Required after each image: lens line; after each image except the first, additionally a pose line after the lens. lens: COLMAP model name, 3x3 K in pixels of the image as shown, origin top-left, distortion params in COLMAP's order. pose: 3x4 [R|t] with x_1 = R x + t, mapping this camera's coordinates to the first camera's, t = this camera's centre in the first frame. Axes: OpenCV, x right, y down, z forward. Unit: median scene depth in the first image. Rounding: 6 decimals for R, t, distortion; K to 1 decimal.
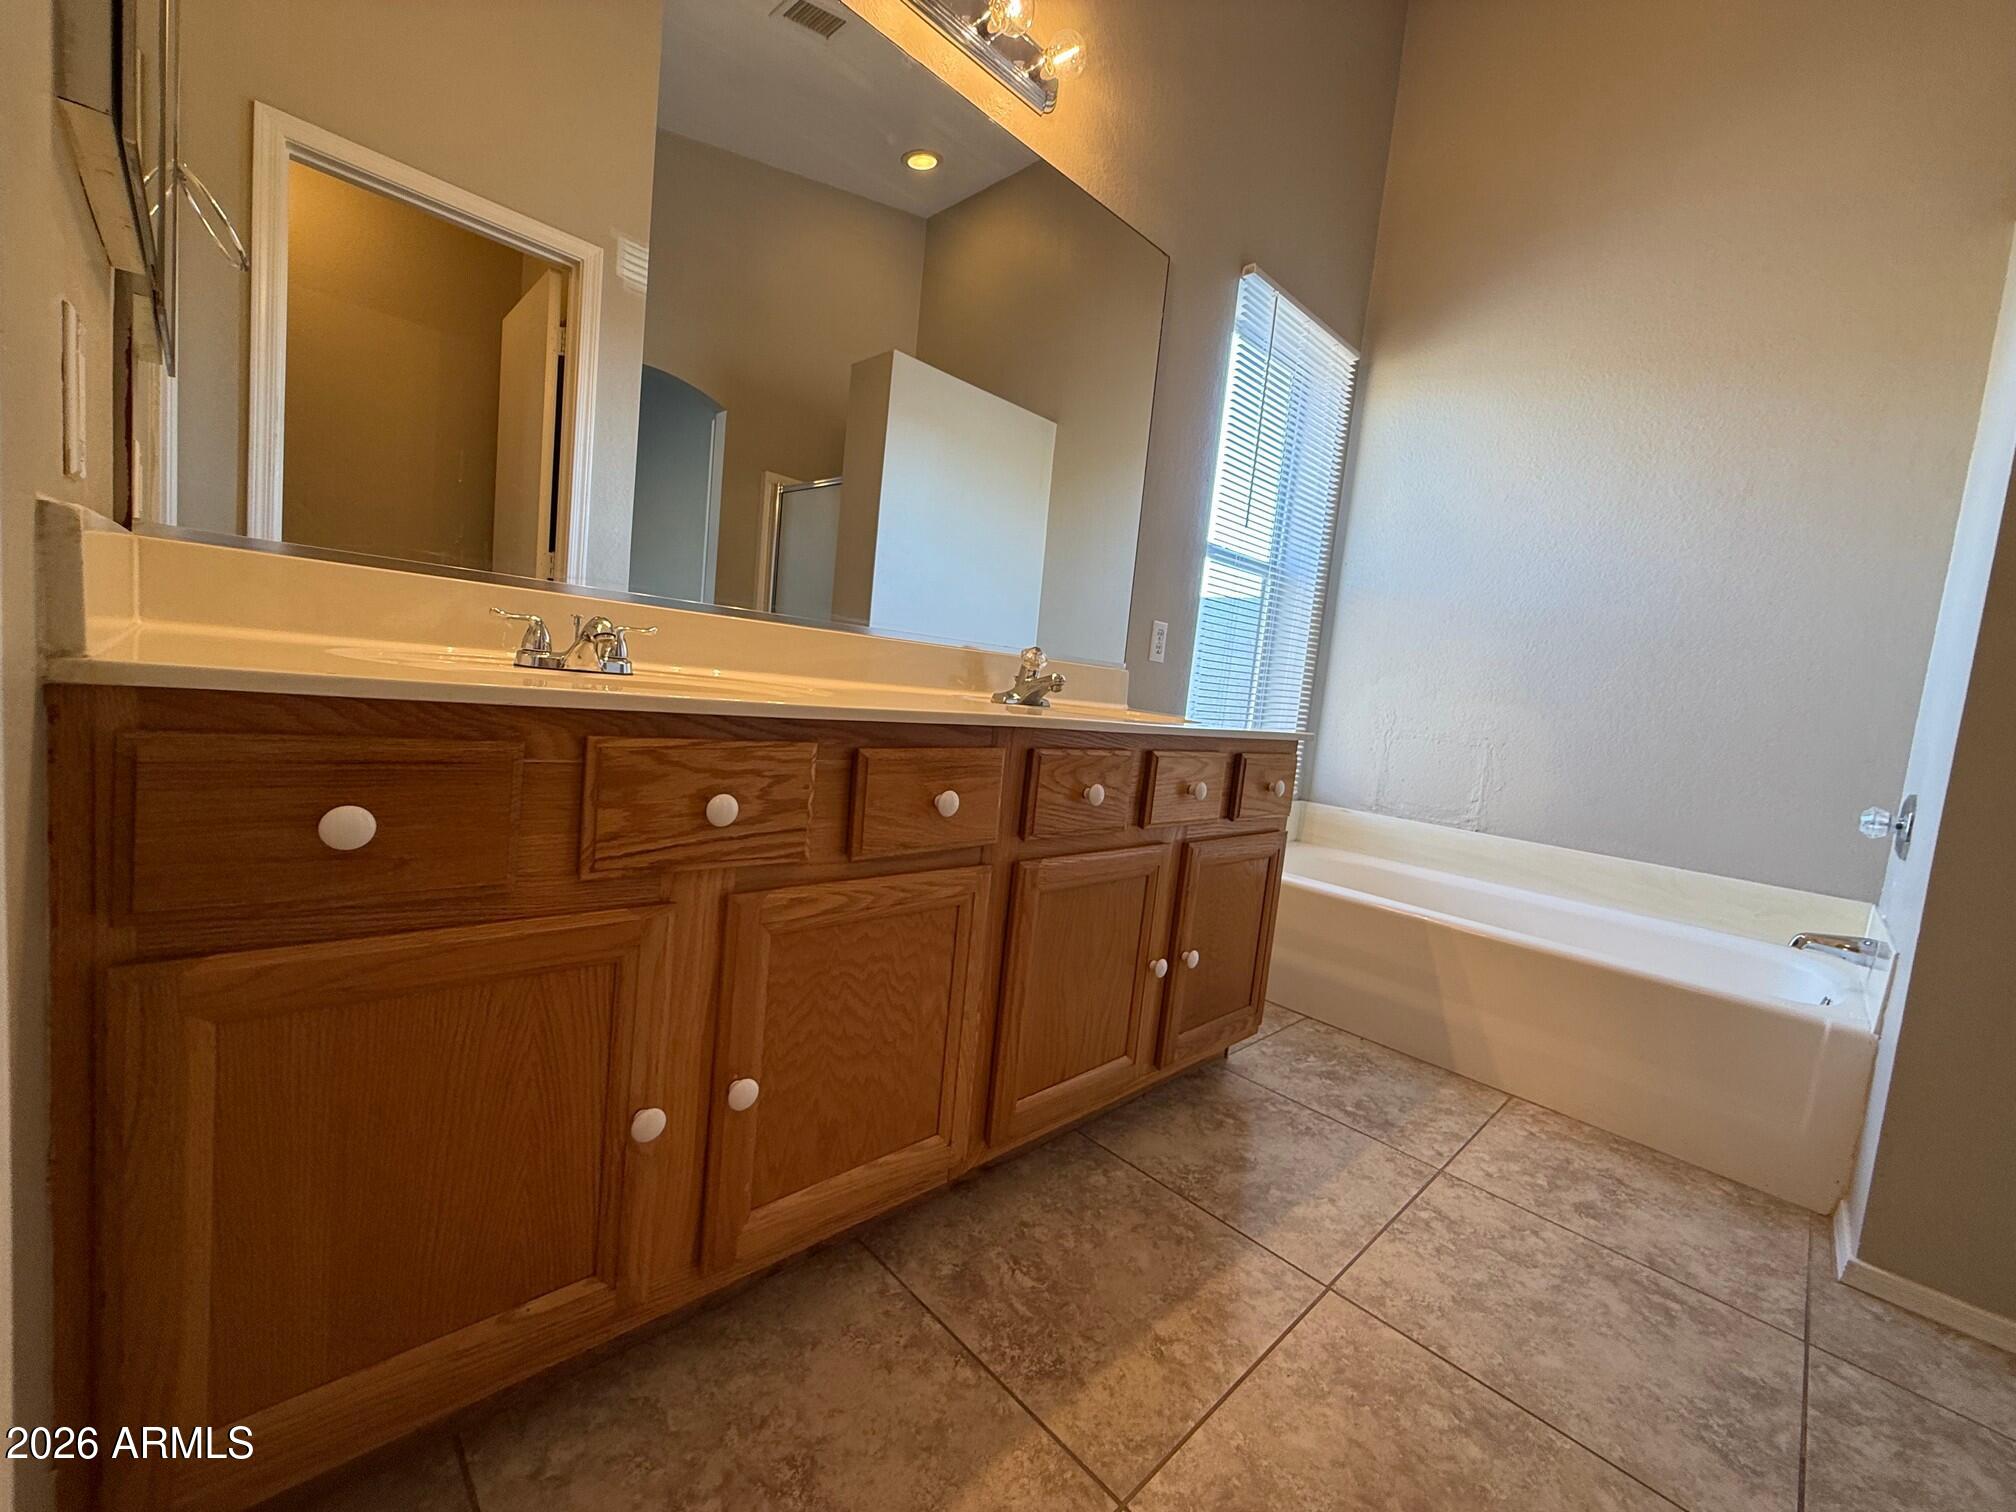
lens RADIAL K [[809.5, 0, 1011.2], [0, 809.5, 746.1], [0, 0, 1]] dist [0.001551, 0.000944]
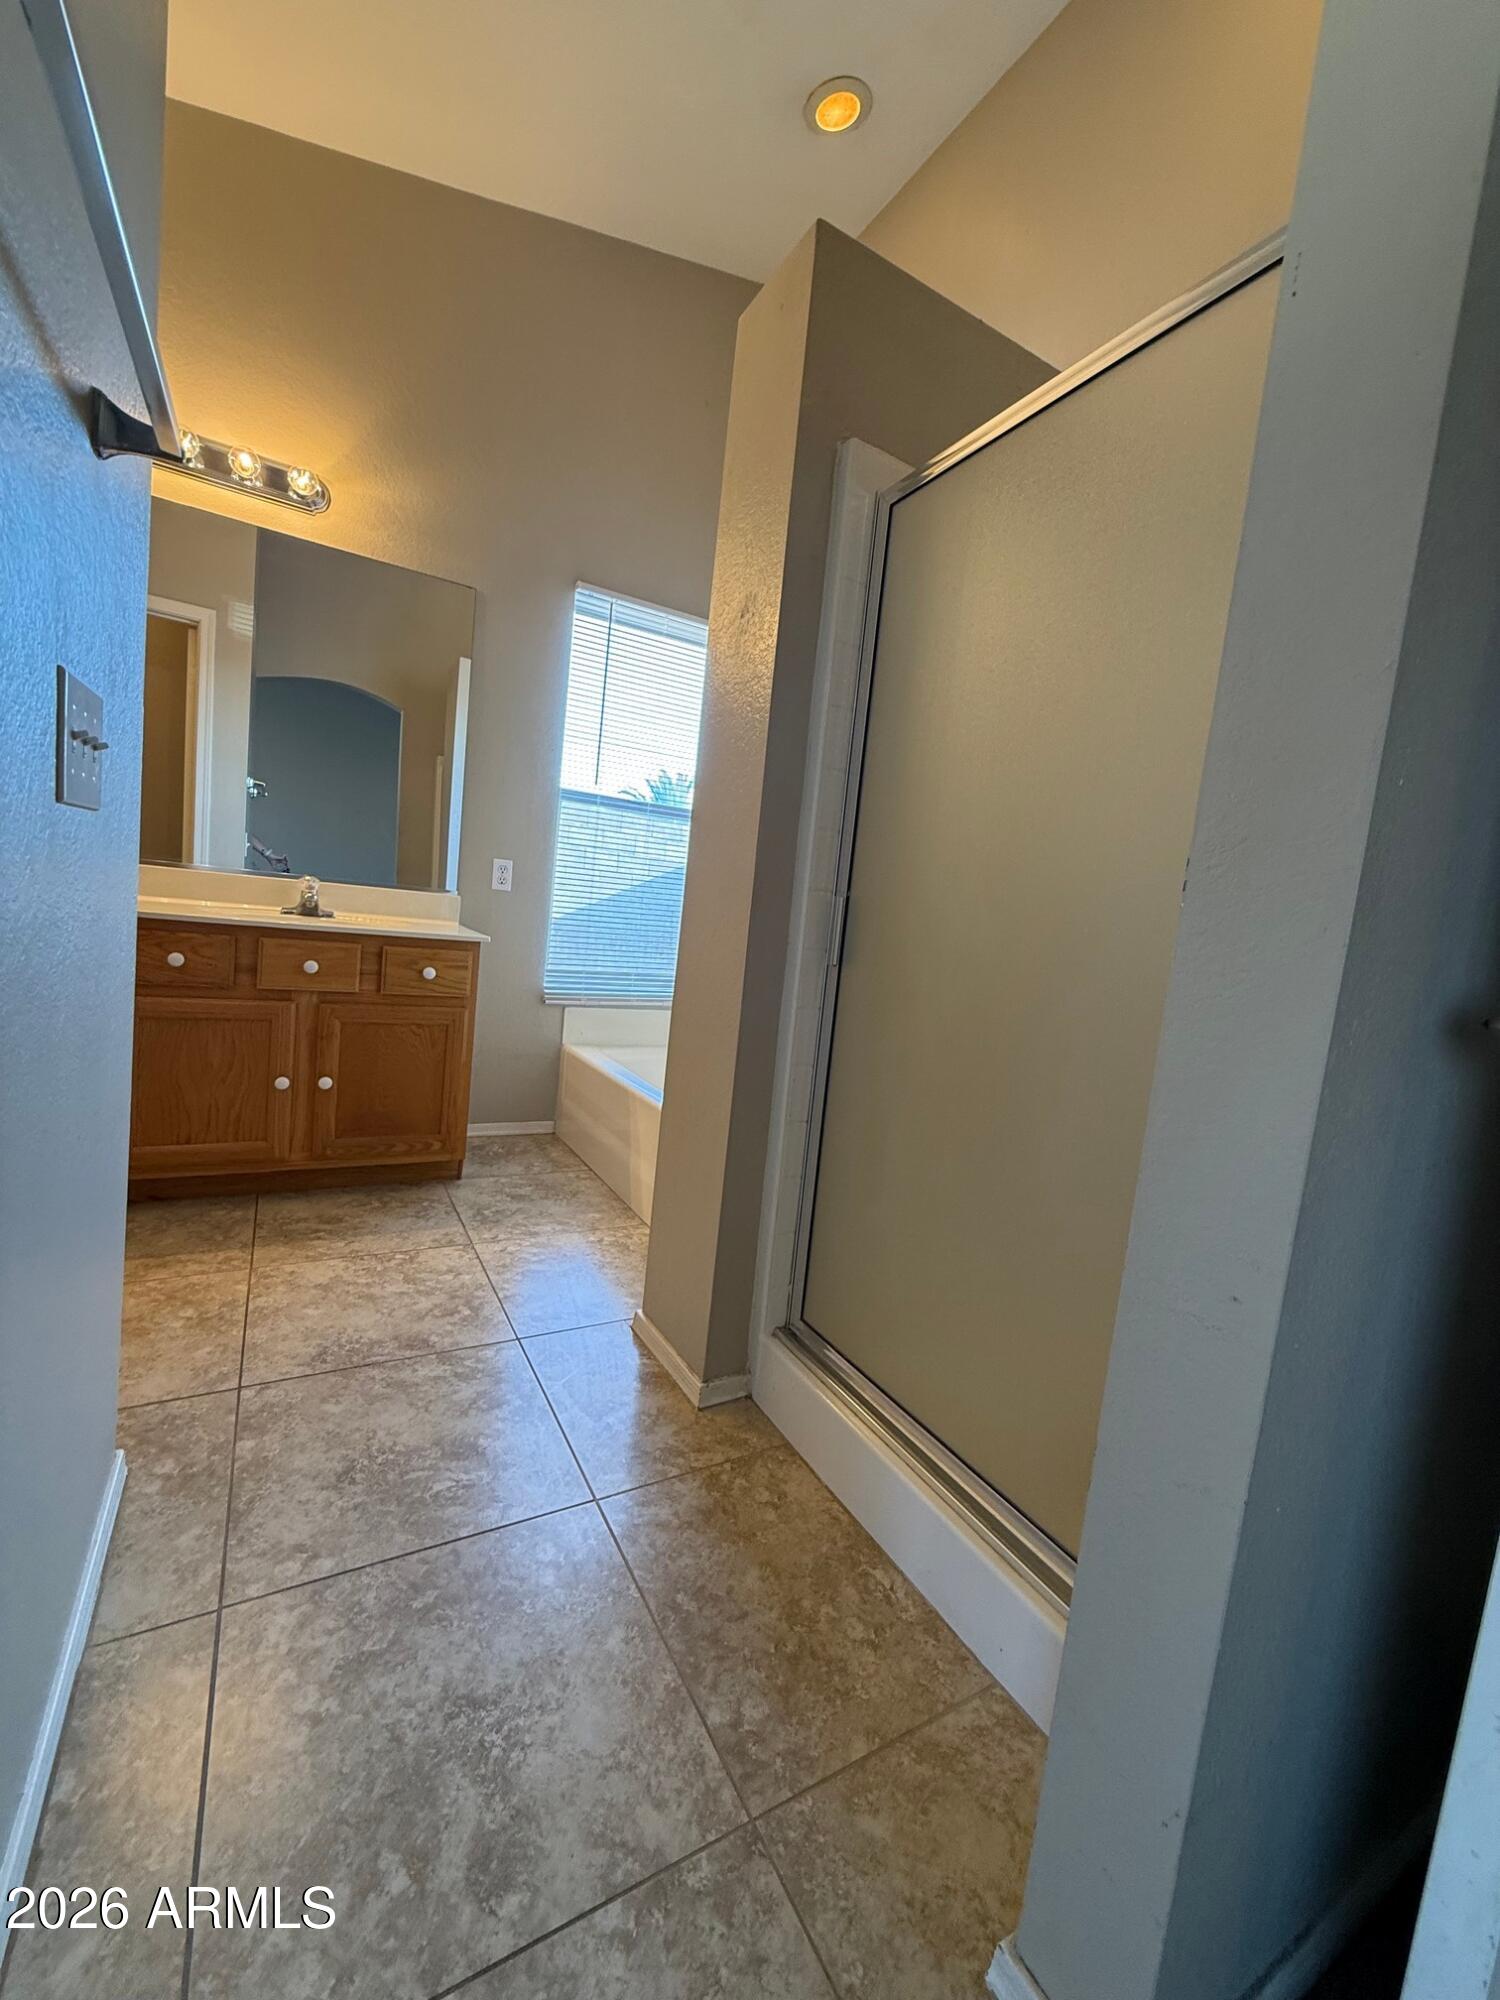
lens RADIAL K [[803.1, 0, 758.9], [0, 803.1, 987.7], [0, 0, 1]] dist [0.001551, 0.000944]
pose [[0.969032, 0.018074, -0.246273, 1.198763], [-0.022907, 0.999597, -0.016774, 0.086056], [0.245870, 0.021896, 0.969055, -0.200351]]
